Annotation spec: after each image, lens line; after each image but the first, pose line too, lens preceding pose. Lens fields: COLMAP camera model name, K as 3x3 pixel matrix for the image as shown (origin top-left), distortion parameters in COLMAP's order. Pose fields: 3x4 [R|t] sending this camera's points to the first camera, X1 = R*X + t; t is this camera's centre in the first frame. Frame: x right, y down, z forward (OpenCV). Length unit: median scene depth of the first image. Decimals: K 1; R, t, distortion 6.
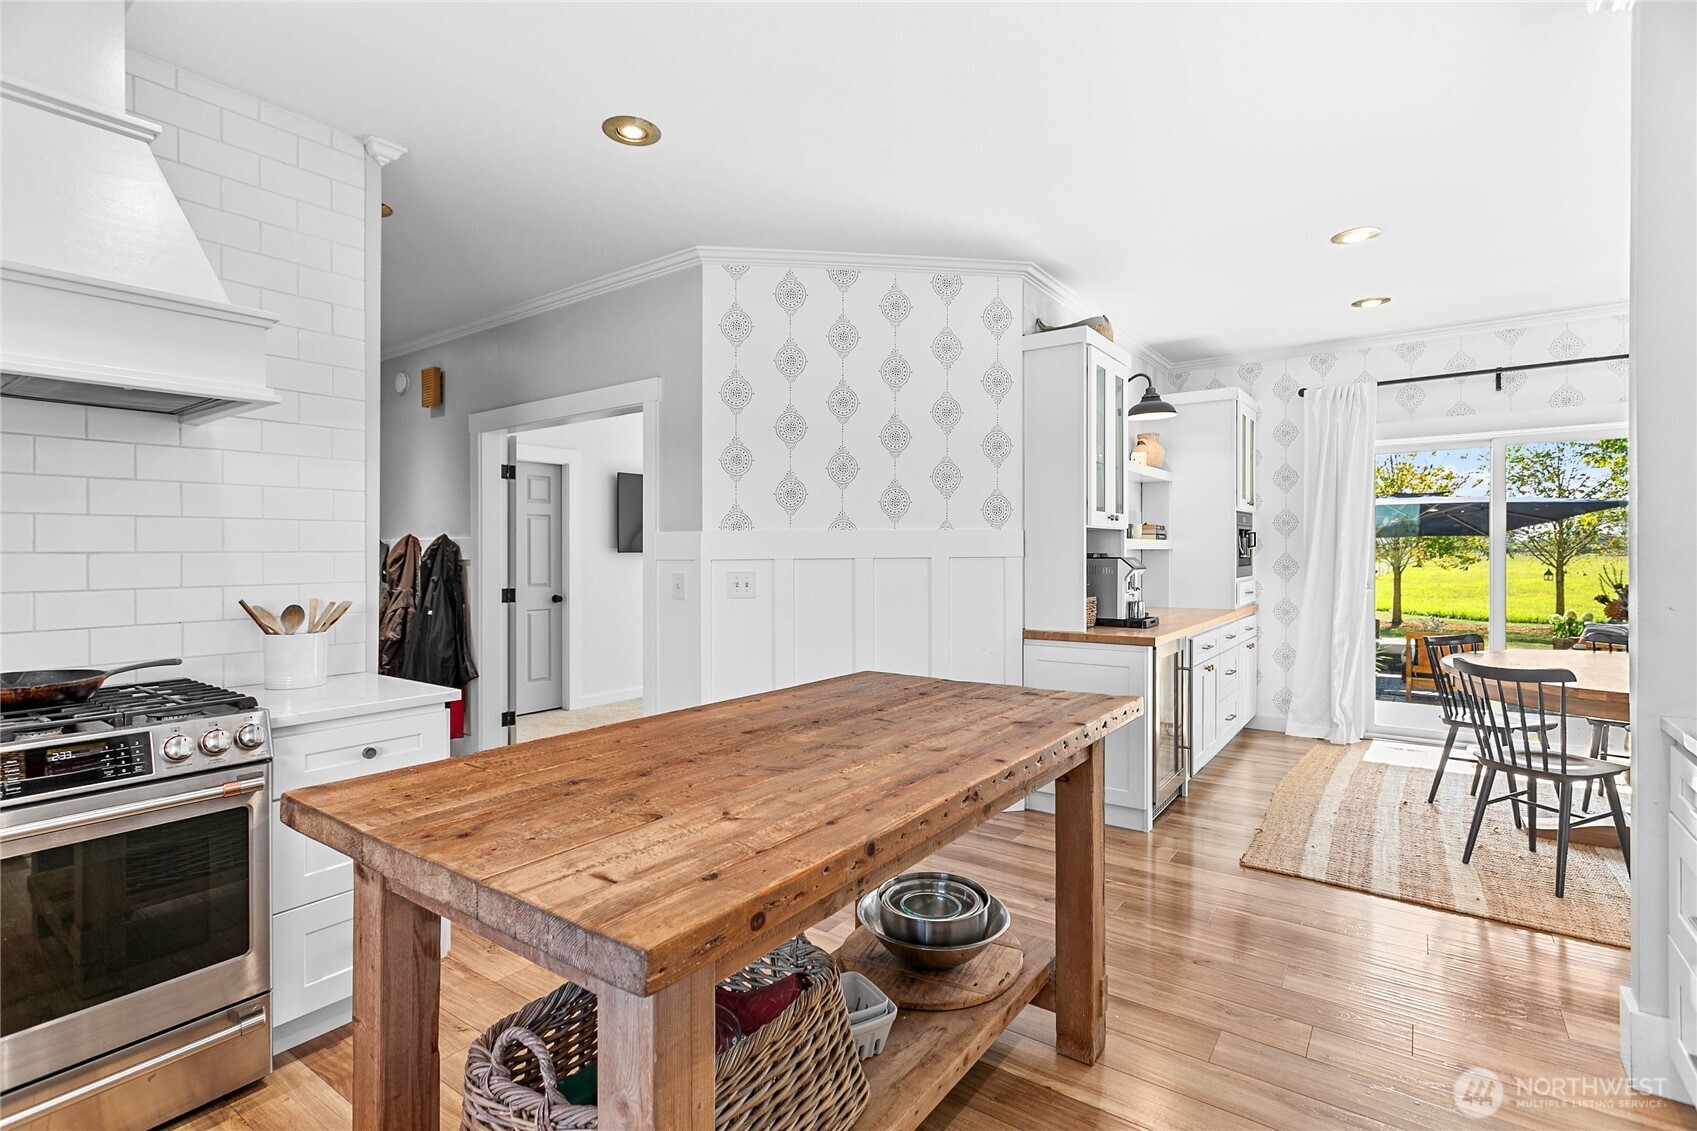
lens RADIAL K [[803.7, 0, 838.9], [0, 803.7, 559.6], [0, 0, 1]] dist [0.002778, -0.000053]
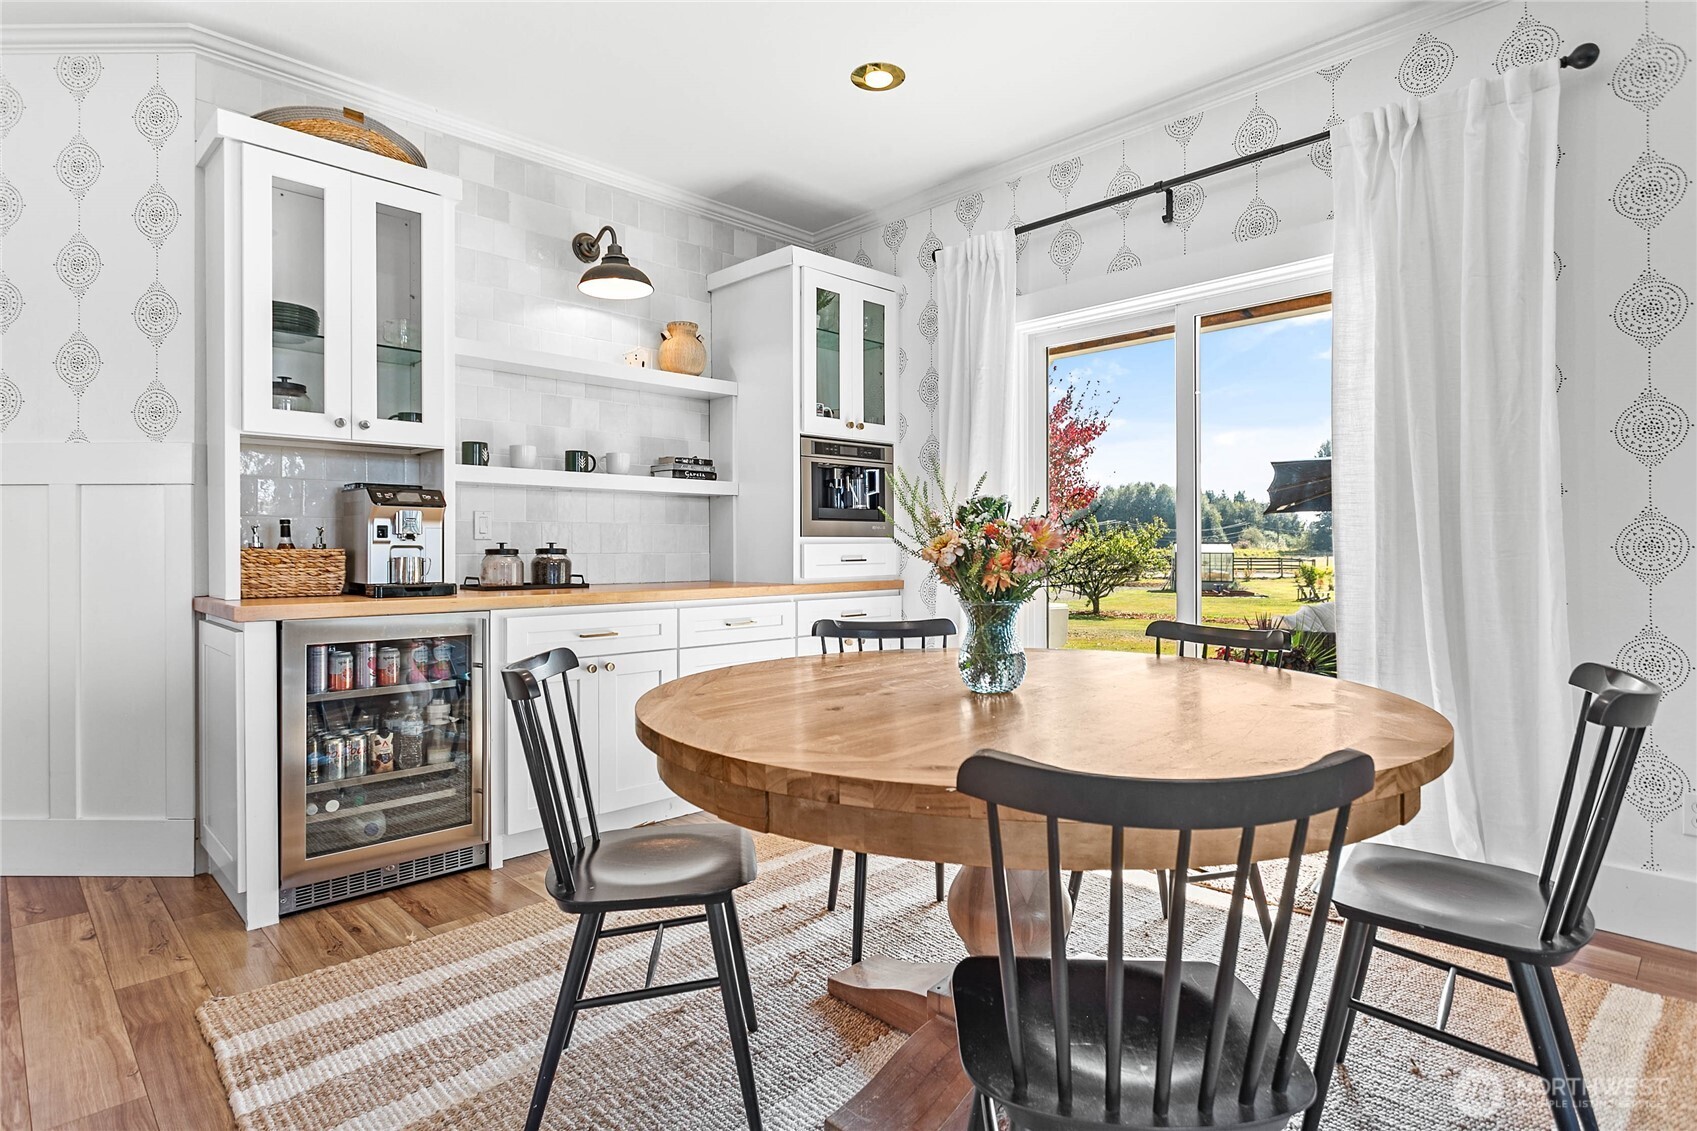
lens RADIAL K [[883.0, 0, 845.0], [0, 883.0, 549.7], [0, 0, 1]] dist [-0.001125, 0.000731]
pose [[0.986075, 0.006378, -0.166179, 0.865948], [-0.007024, 0.999970, -0.003296, 0.048251], [0.166153, 0.004418, 0.986090, 0.387703]]
